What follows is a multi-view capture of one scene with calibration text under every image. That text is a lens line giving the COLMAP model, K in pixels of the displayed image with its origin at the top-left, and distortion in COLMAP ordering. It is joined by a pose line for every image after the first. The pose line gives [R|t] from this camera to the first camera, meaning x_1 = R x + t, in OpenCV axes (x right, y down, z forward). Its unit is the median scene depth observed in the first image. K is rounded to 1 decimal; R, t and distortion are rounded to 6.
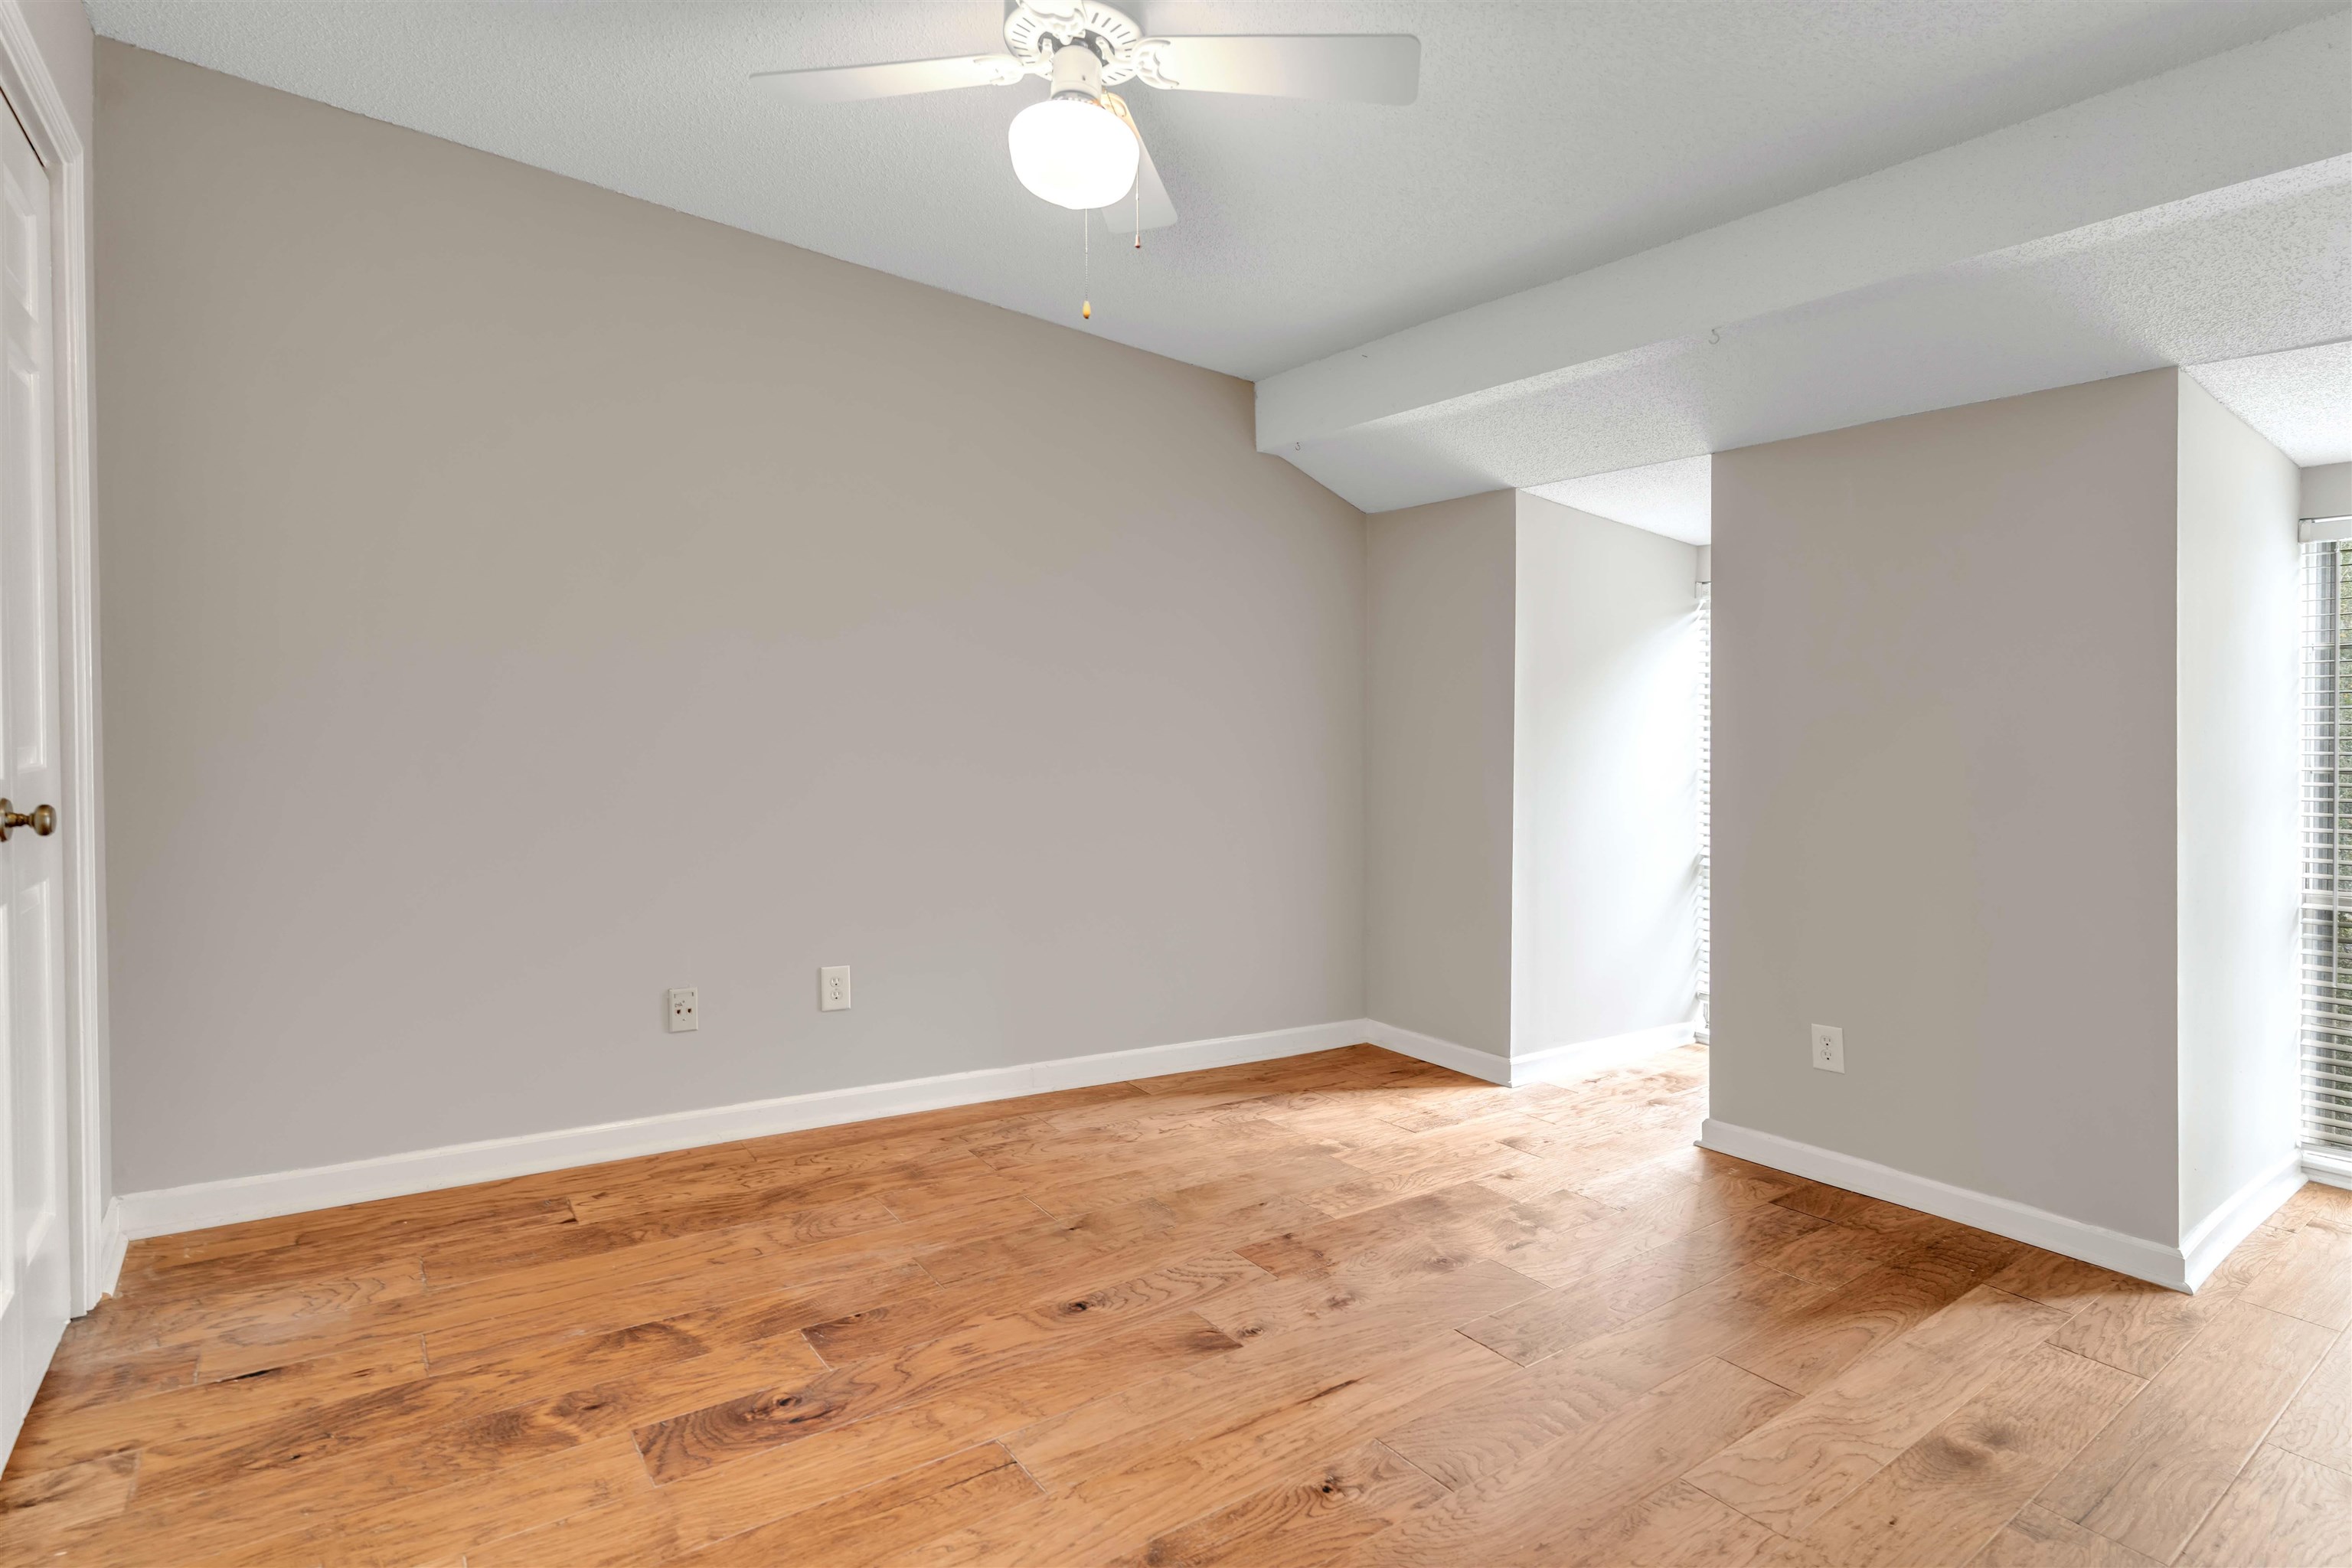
lens RADIAL K [[1147.5, 0, 1198.6], [0, 1147.5, 762.0], [0, 0, 1]] dist [0.001088, 0.000752]
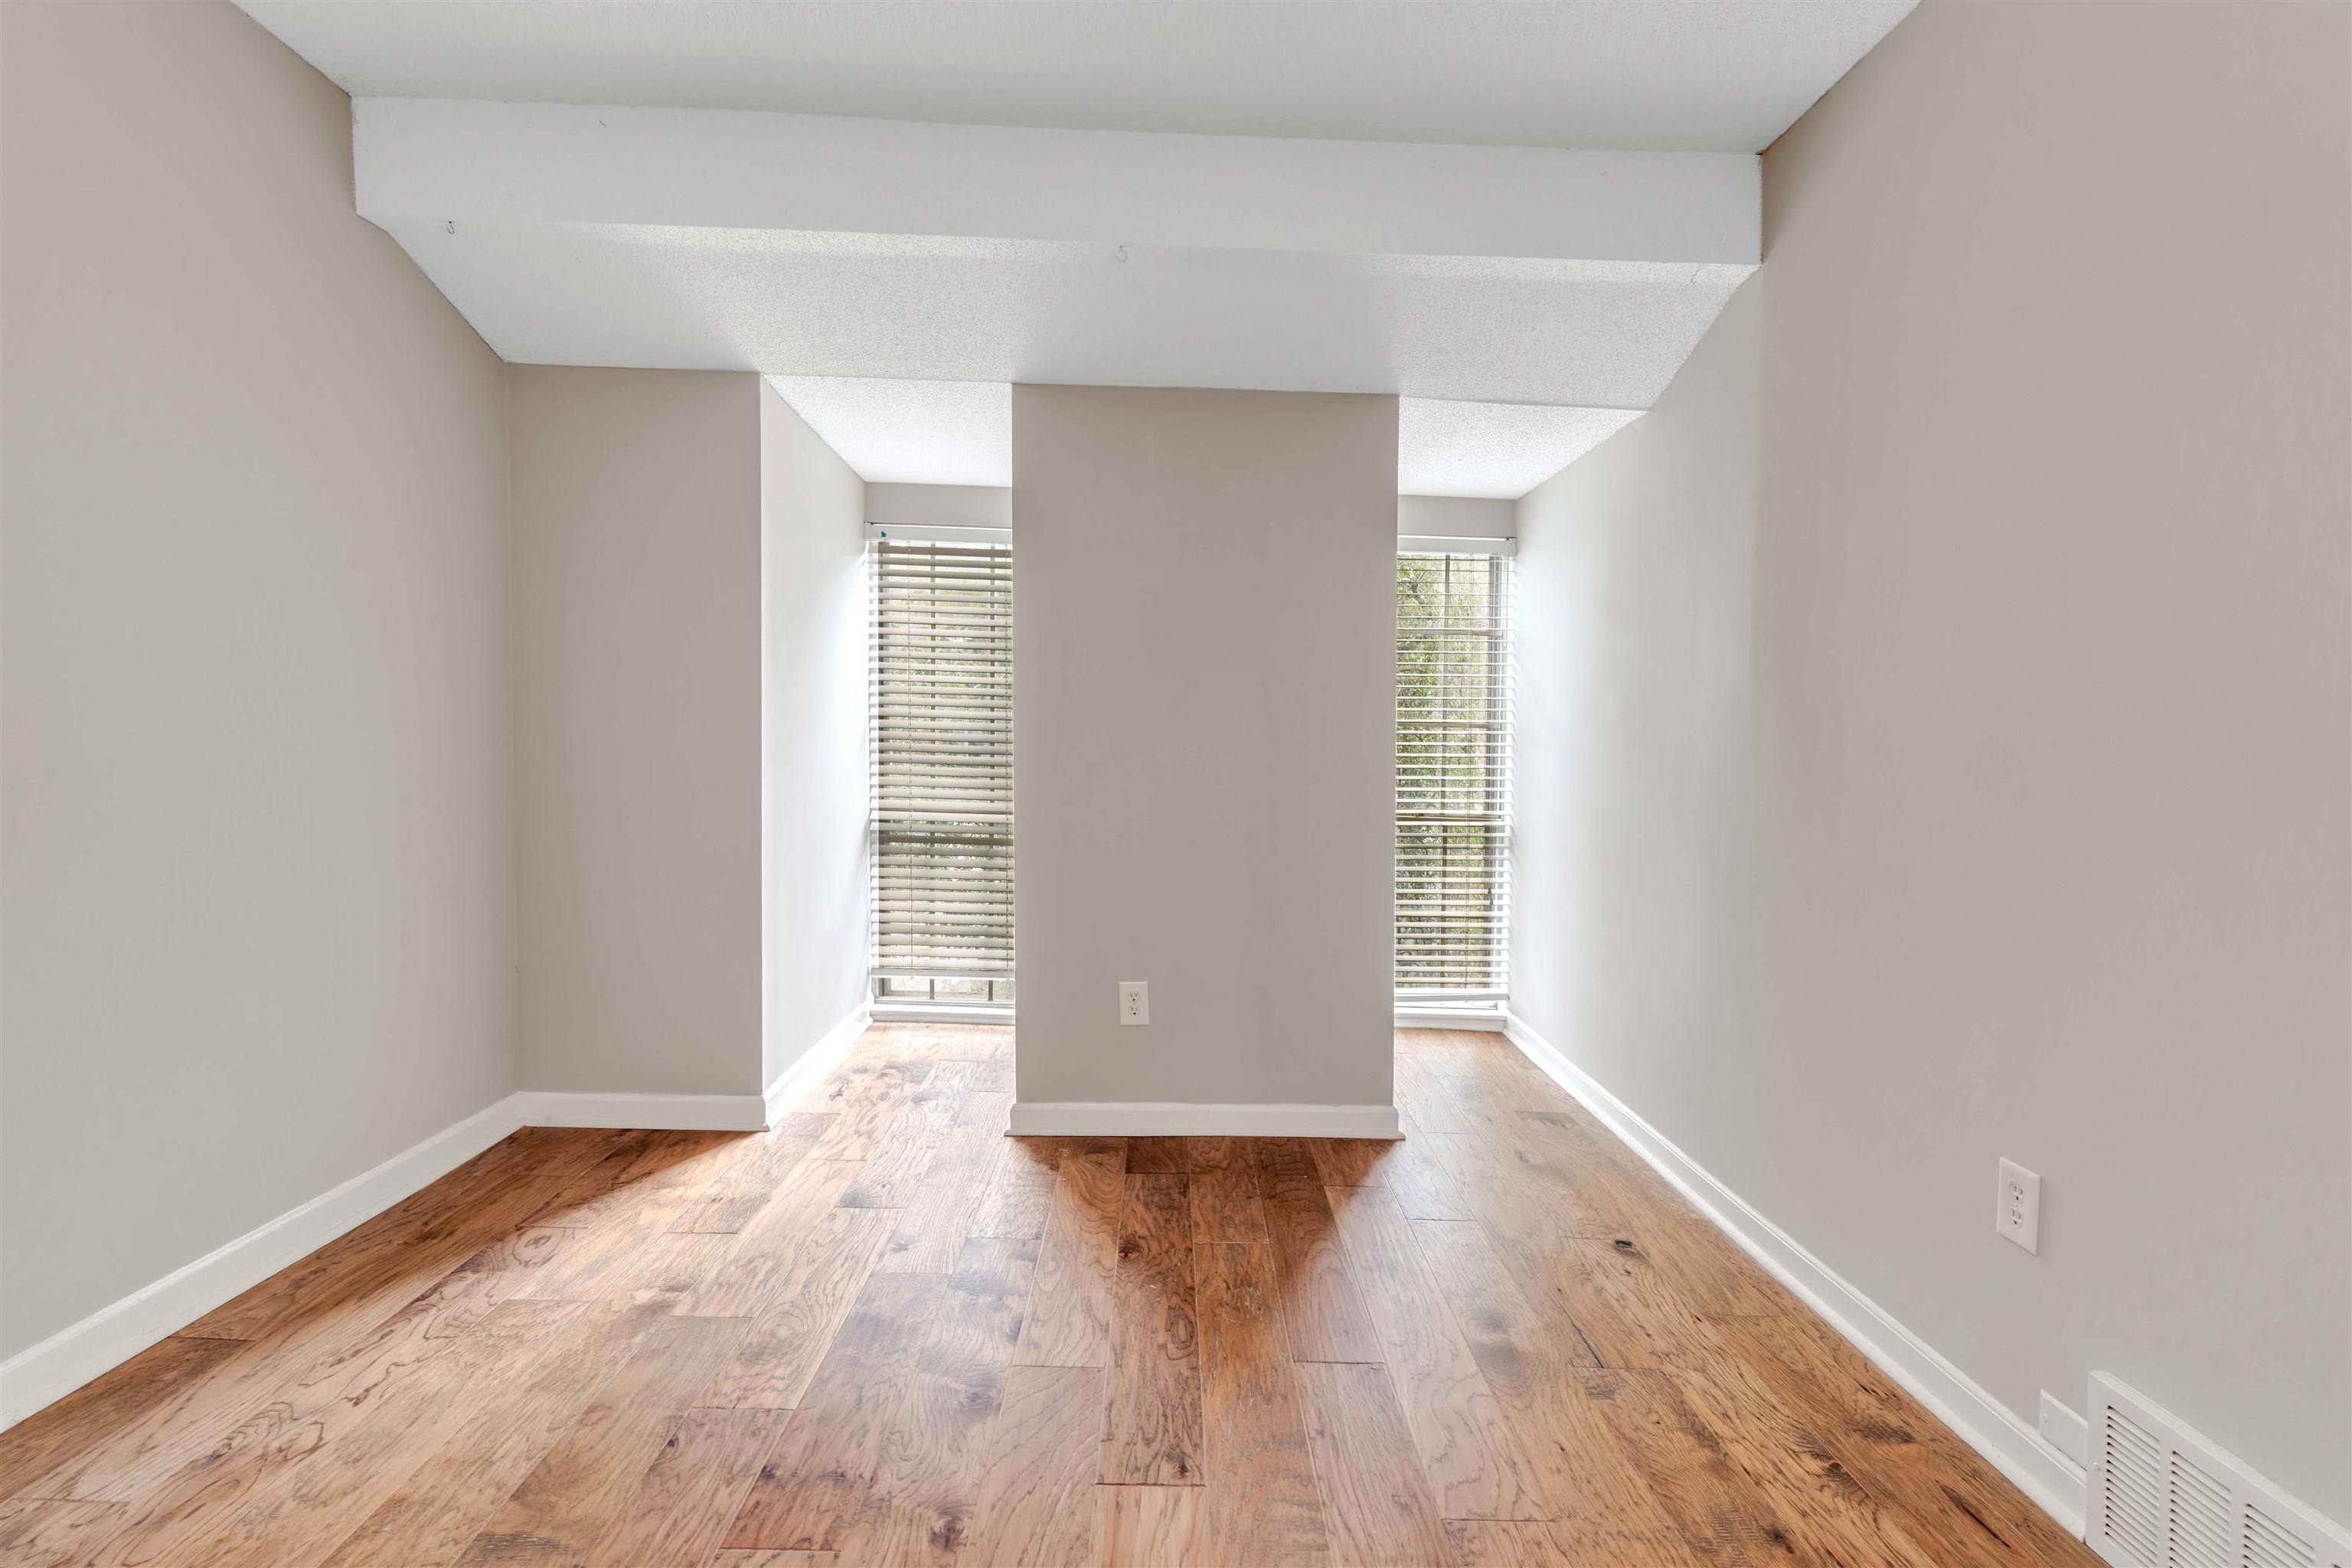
lens RADIAL K [[1160.8, 0, 1176.4], [0, 1160.8, 746.4], [0, 0, 1]] dist [-0.000557, 0.001240]
pose [[0.598004, -0.029267, 0.800958, -0.224908], [0.006955, 0.999485, 0.031329, -0.007287], [-0.801463, -0.013164, 0.597900, 0.338352]]
